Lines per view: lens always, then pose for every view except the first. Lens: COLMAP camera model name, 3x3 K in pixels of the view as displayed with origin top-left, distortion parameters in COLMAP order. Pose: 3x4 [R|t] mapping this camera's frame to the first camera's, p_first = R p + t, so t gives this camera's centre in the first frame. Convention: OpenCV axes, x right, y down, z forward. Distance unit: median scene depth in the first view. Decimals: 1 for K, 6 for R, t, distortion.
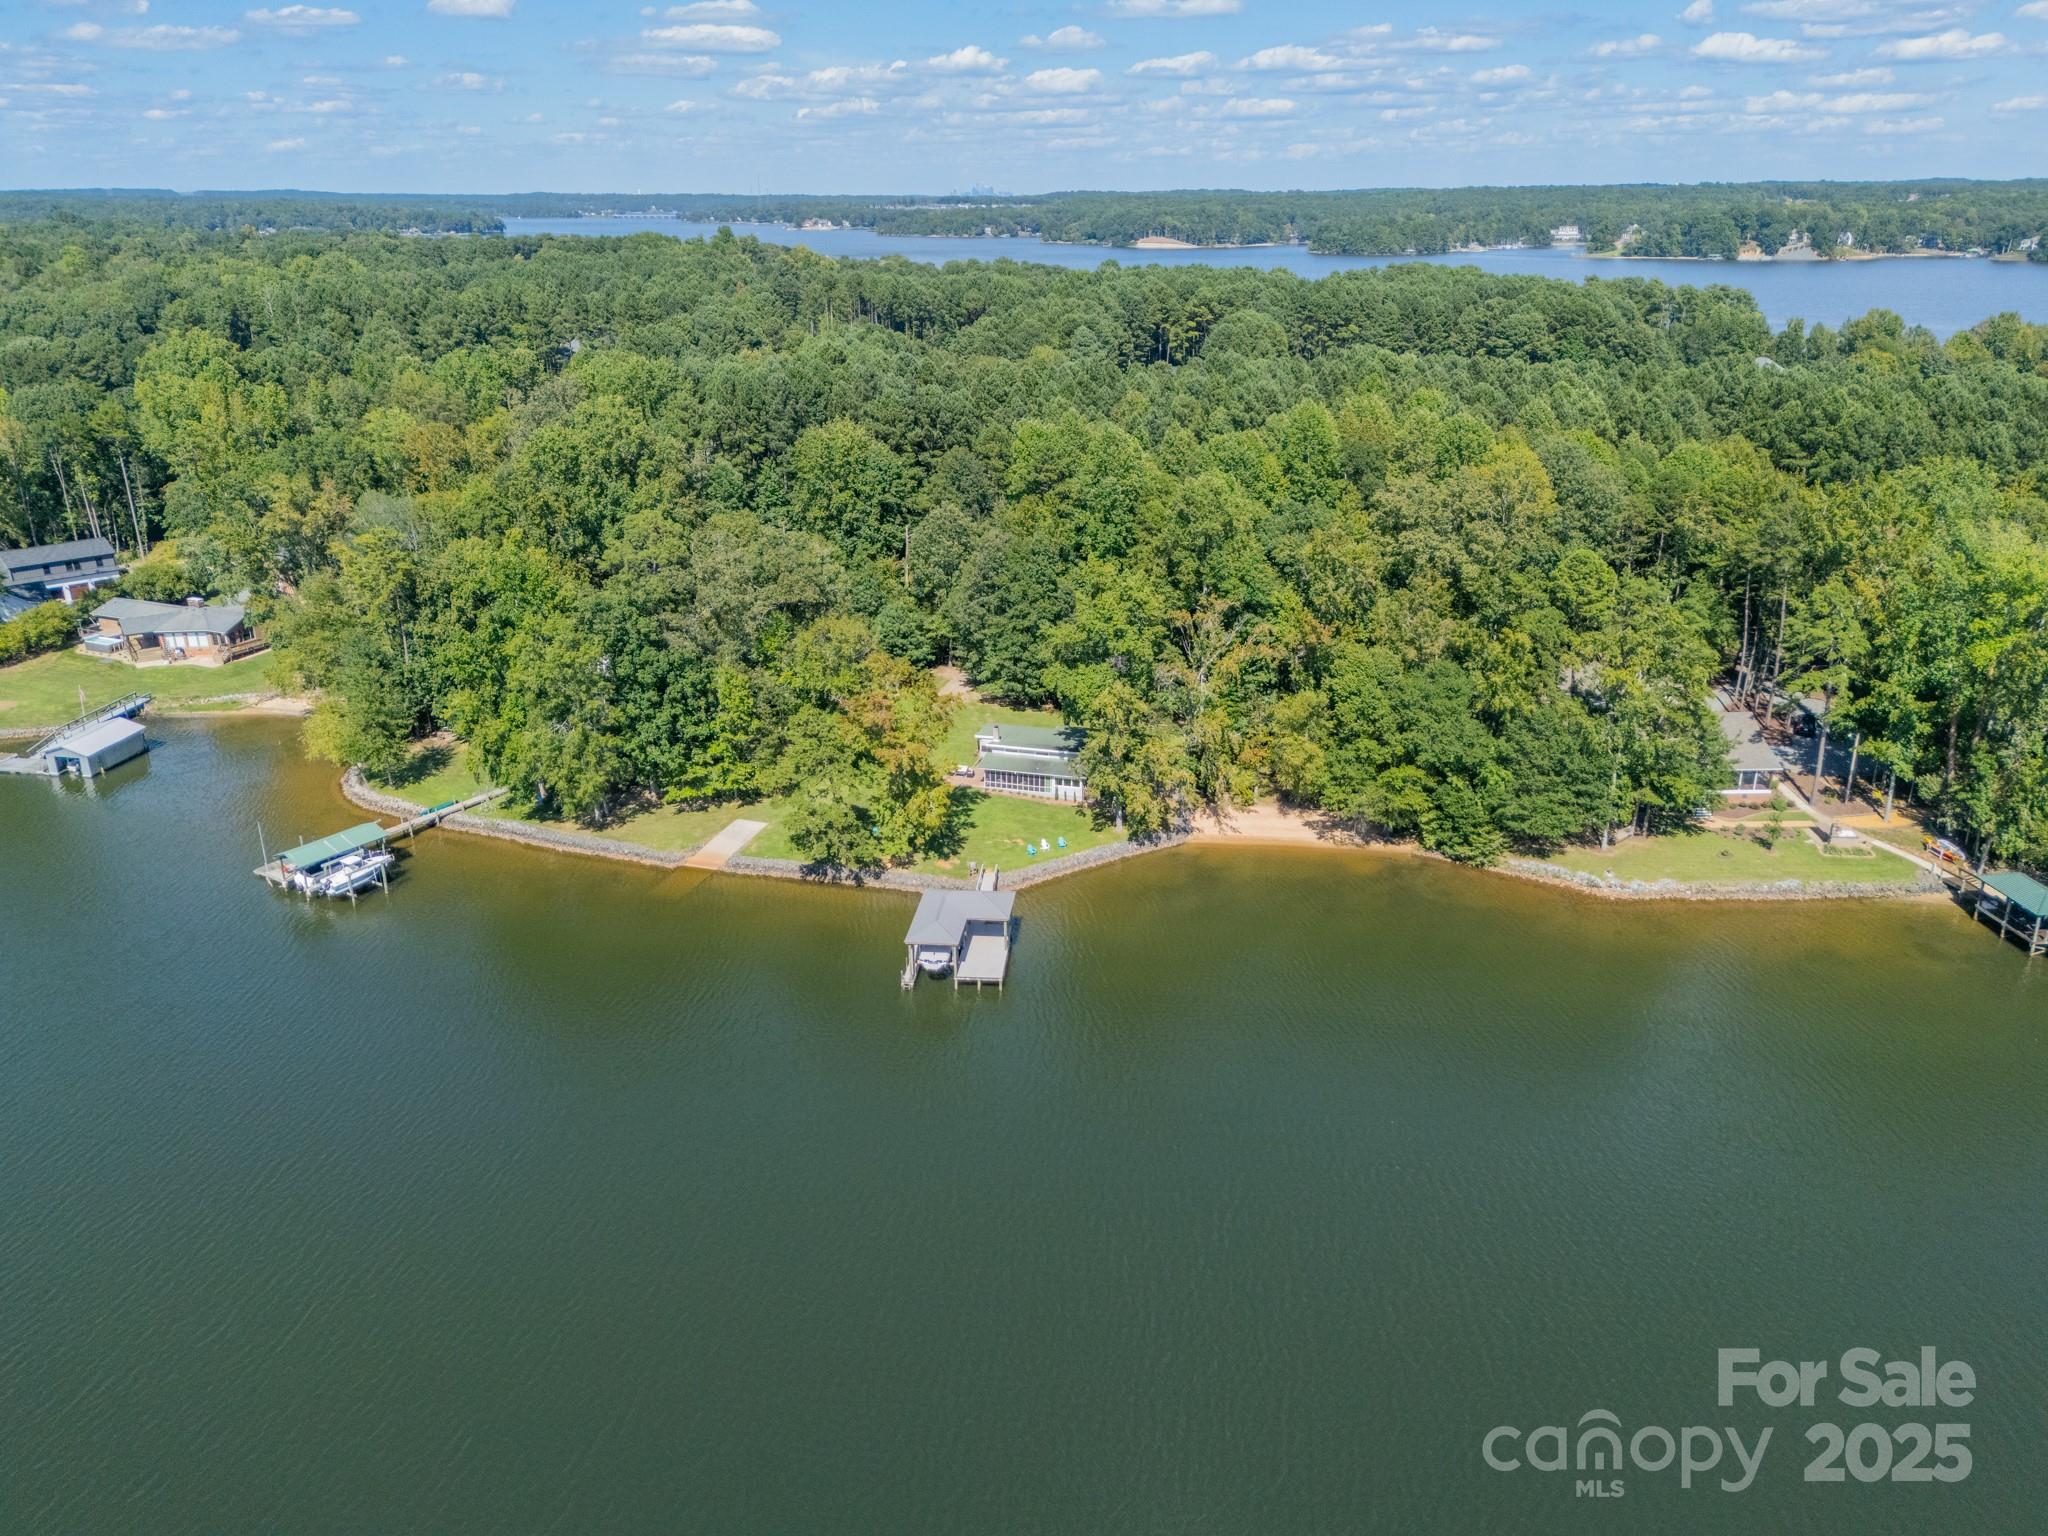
lens RADIAL K [[1519.2, 0, 1024.0], [0, 1519.2, 768.0], [0, 0, 1]] dist [0.070482, -0.094984]
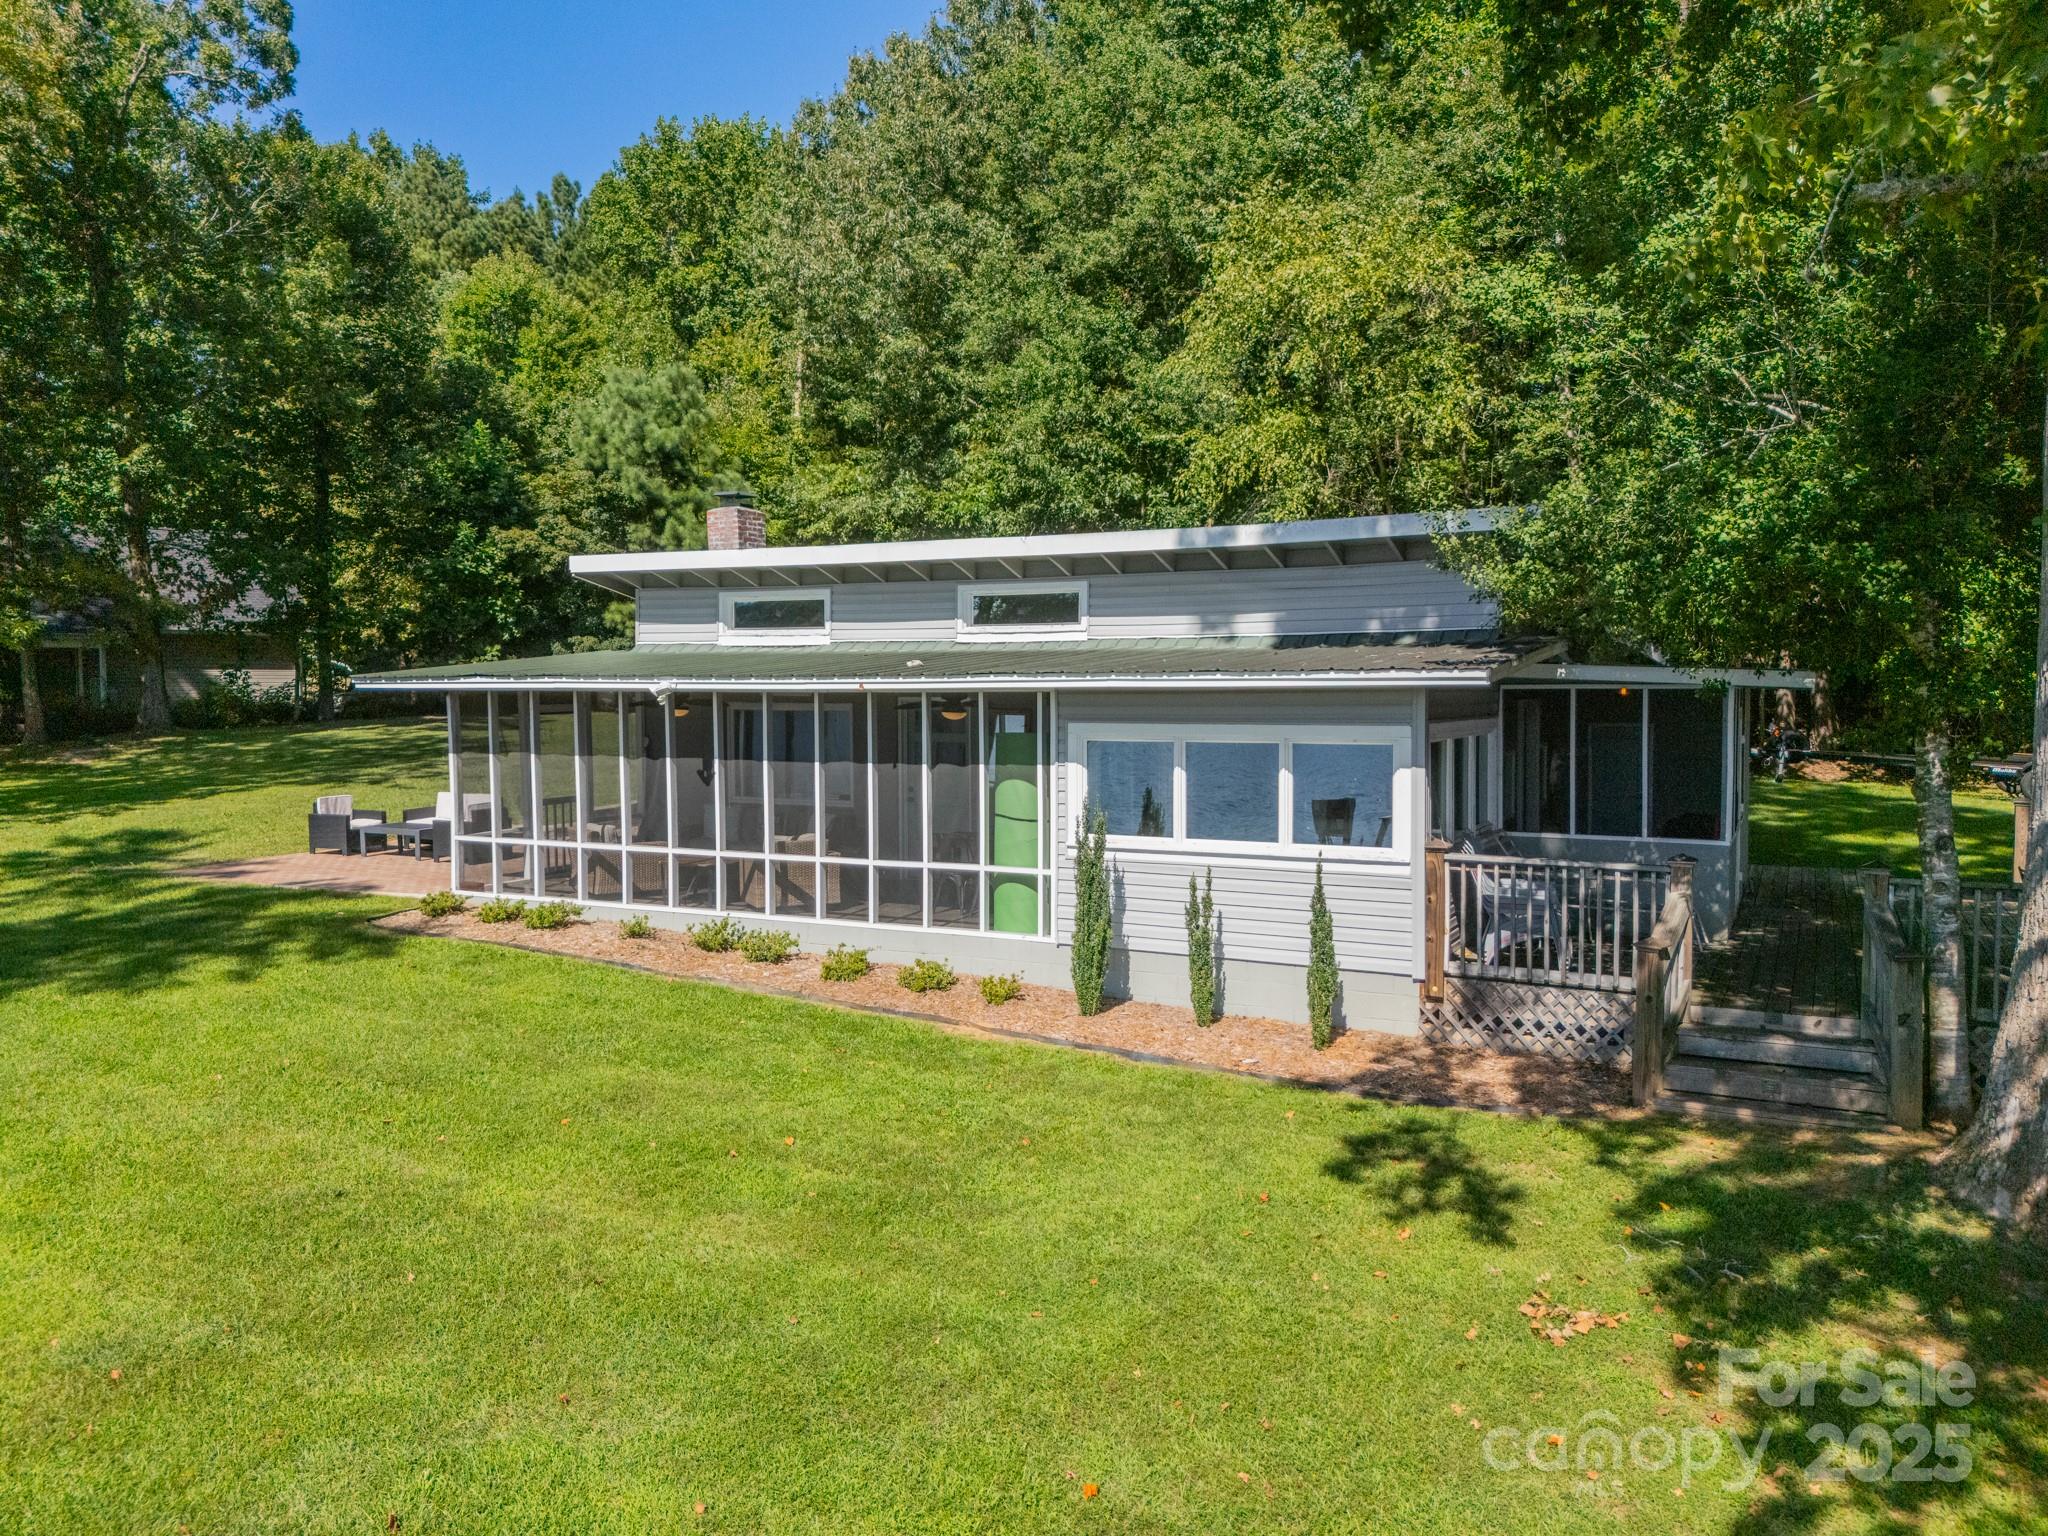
lens RADIAL K [[1519.2, 0, 1024.0], [0, 1519.2, 768.0], [0, 0, 1]] dist [0.070482, -0.094984]
pose [[0.978667, 0.013298, -0.205022, 0.036329], [-0.074559, 0.952861, -0.294103, 0.034882], [0.191447, 0.303115, 0.933525, 0.974214]]
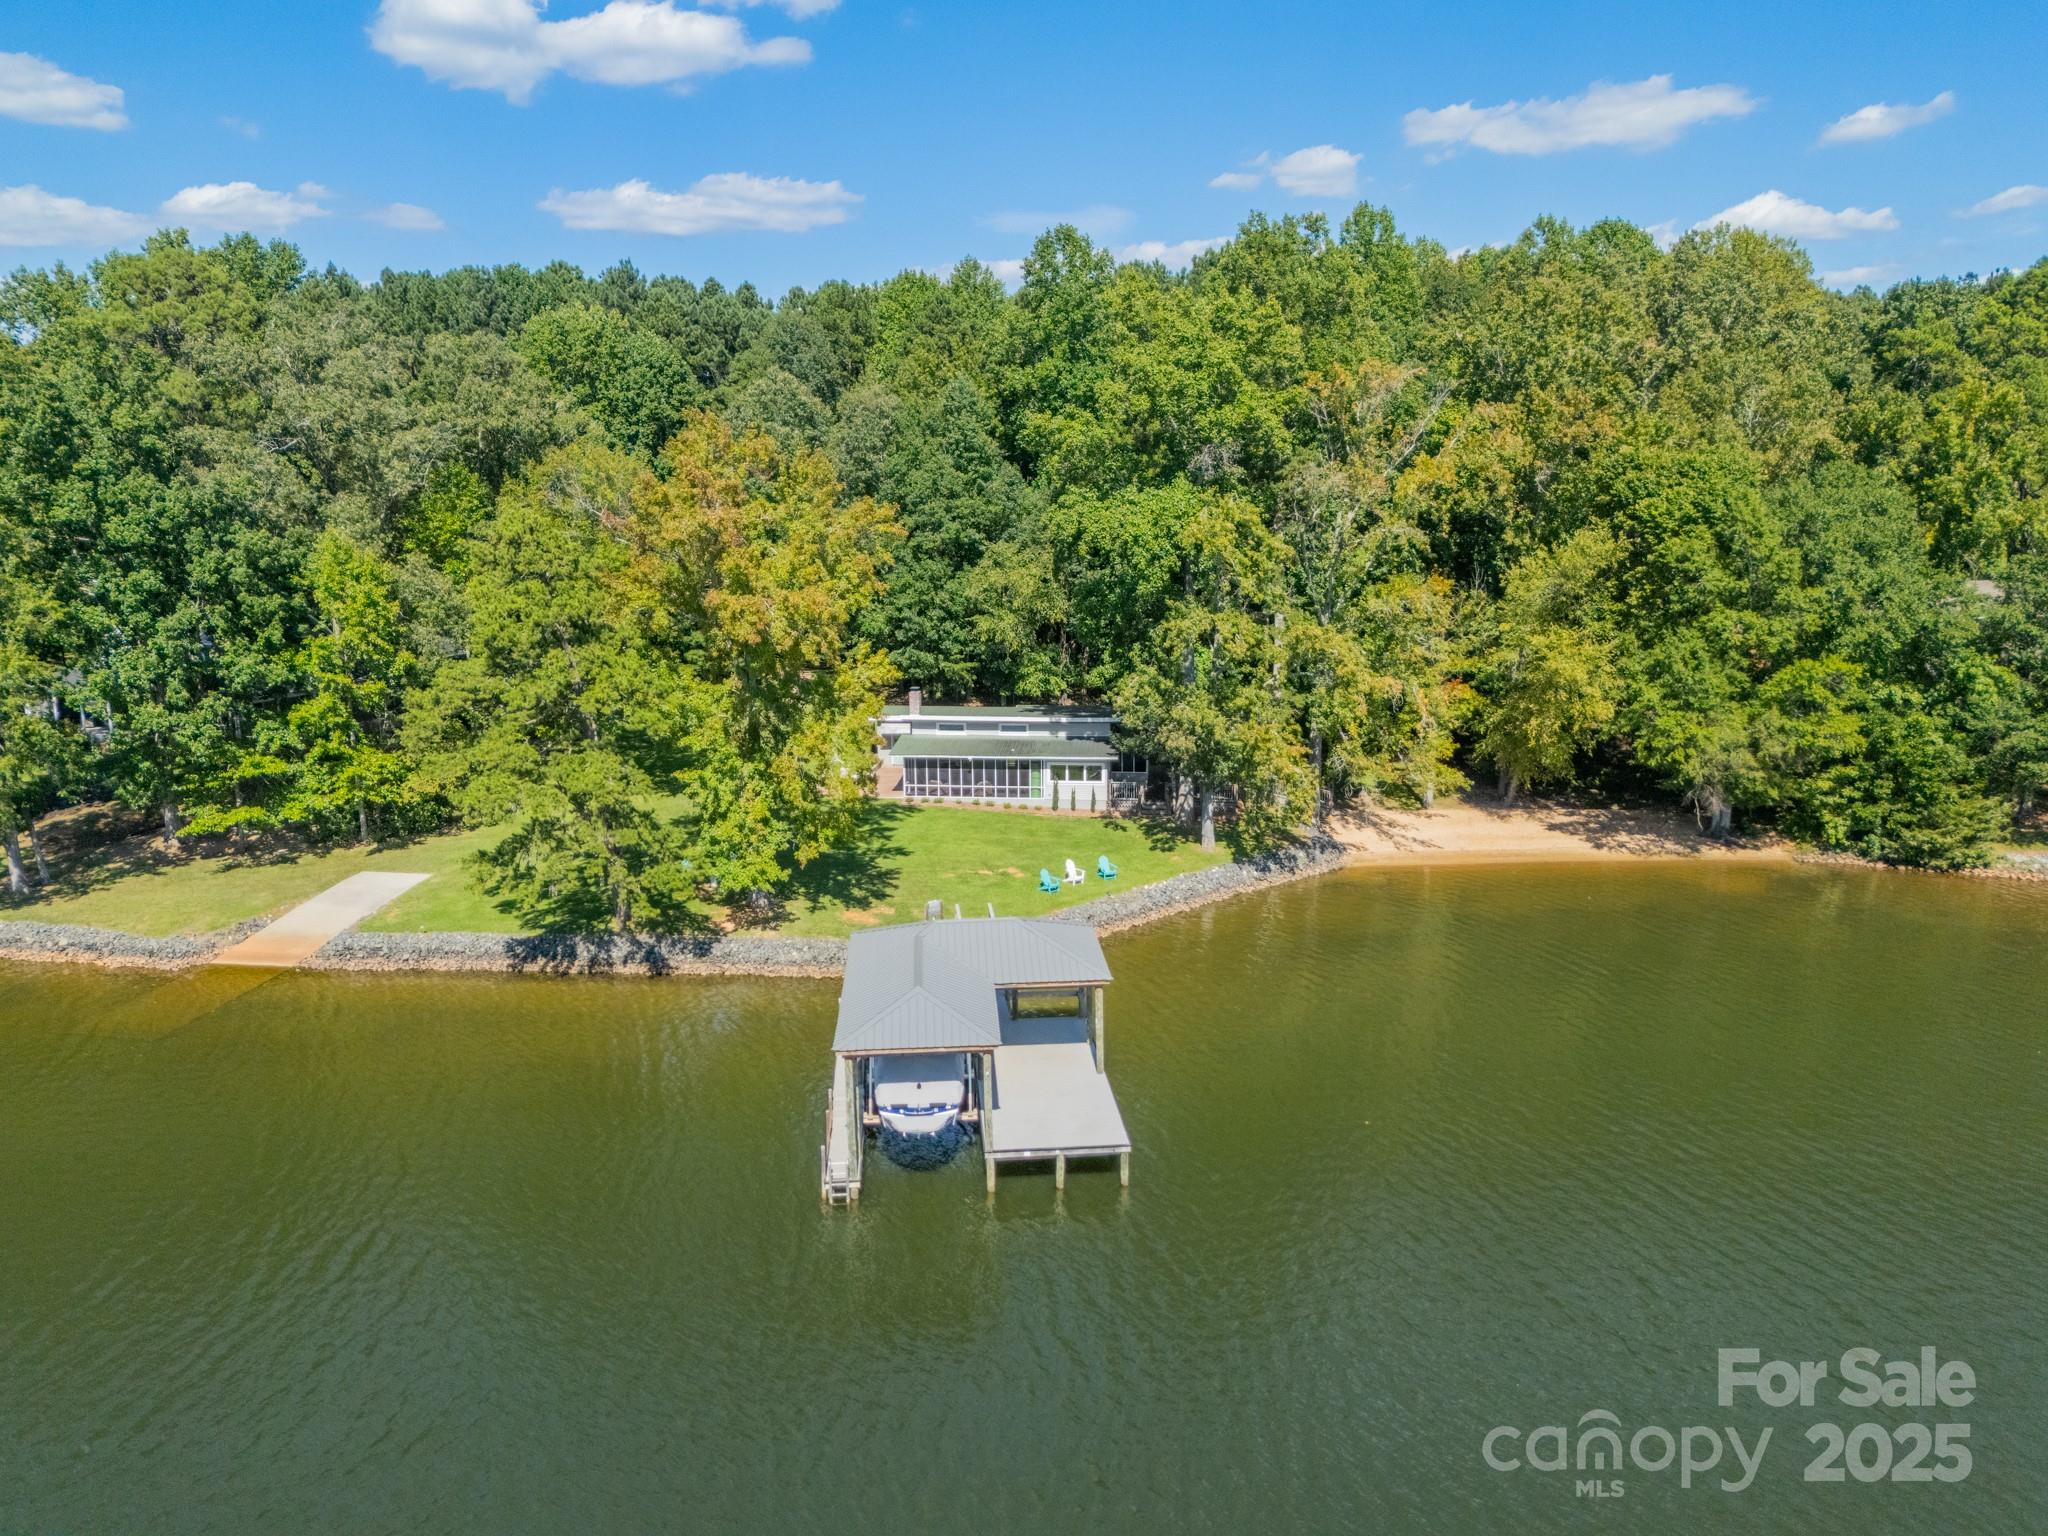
lens RADIAL K [[1519.2, 0, 1024.0], [0, 1519.2, 768.0], [0, 0, 1]] dist [0.070482, -0.094984]
pose [[0.985381, -0.036449, 0.166419, -0.074454], [0.063220, 0.985329, -0.158527, 0.090071], [-0.158199, 0.166730, 0.973229, 0.550792]]
